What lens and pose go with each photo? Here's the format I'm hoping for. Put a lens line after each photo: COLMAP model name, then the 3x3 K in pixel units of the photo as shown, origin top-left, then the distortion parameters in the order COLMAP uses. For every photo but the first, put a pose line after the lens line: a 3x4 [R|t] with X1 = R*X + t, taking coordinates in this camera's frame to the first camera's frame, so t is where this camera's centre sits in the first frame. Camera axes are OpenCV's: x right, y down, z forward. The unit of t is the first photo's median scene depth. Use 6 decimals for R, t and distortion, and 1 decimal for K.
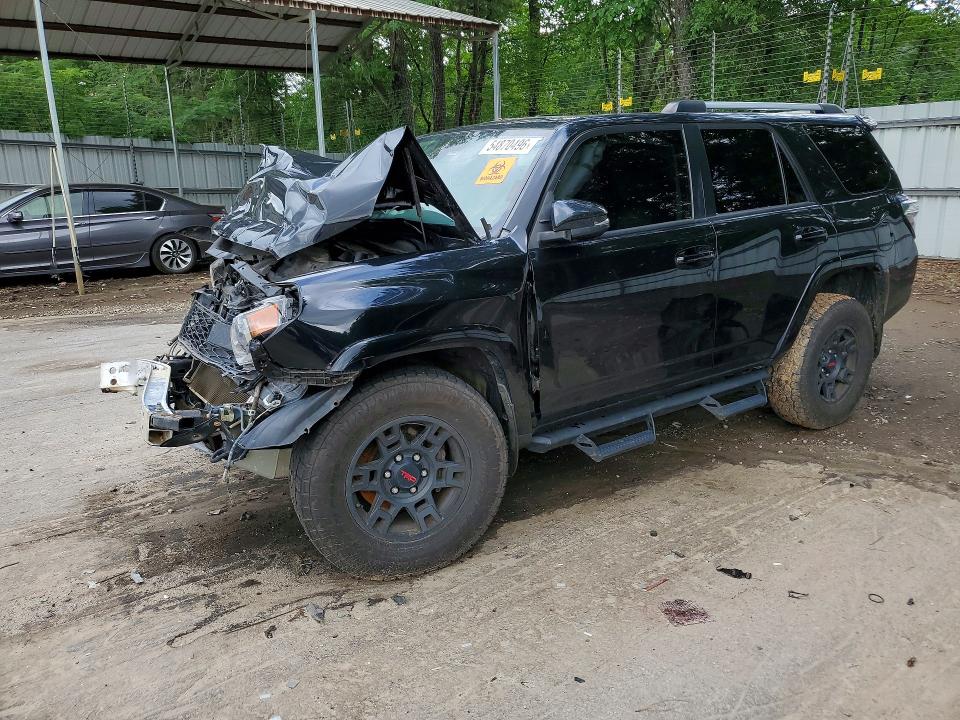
lens RADIAL K [[753.9, 0, 480.0], [0, 753.9, 360.0], [0, 0, 1]] dist [-0.008291, 0.061597]
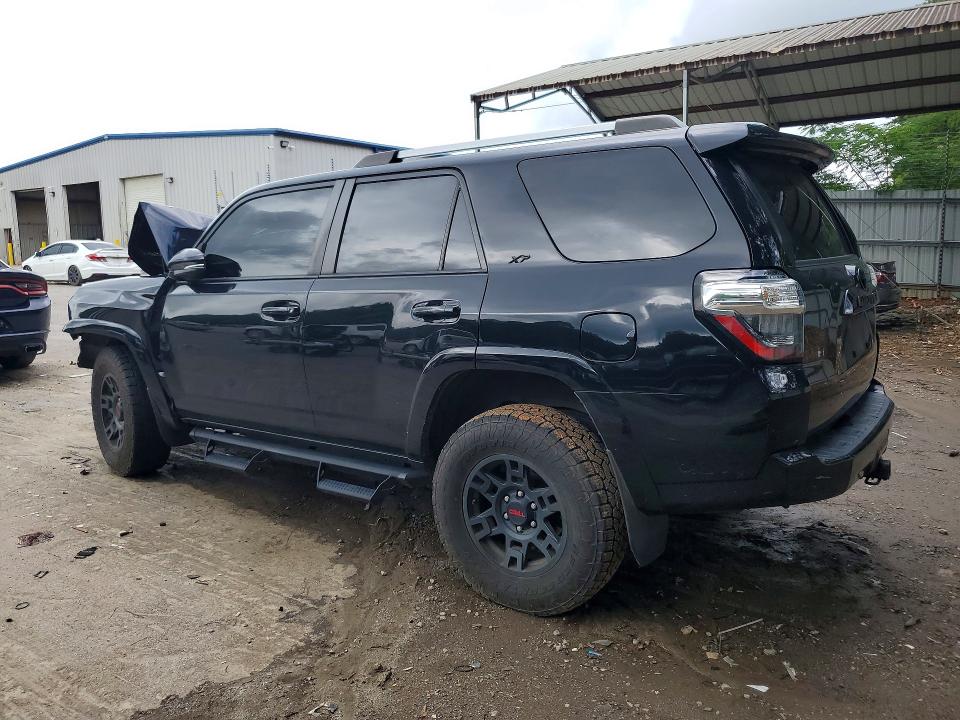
lens RADIAL K [[753.9, 0, 480.0], [0, 753.9, 360.0], [0, 0, 1]] dist [-0.008291, 0.061597]
pose [[0.292732, 0.153744, -0.943754, 1.183349], [-0.217289, 0.971863, 0.090925, -0.199113], [0.931179, 0.178451, 0.317902, 0.824868]]
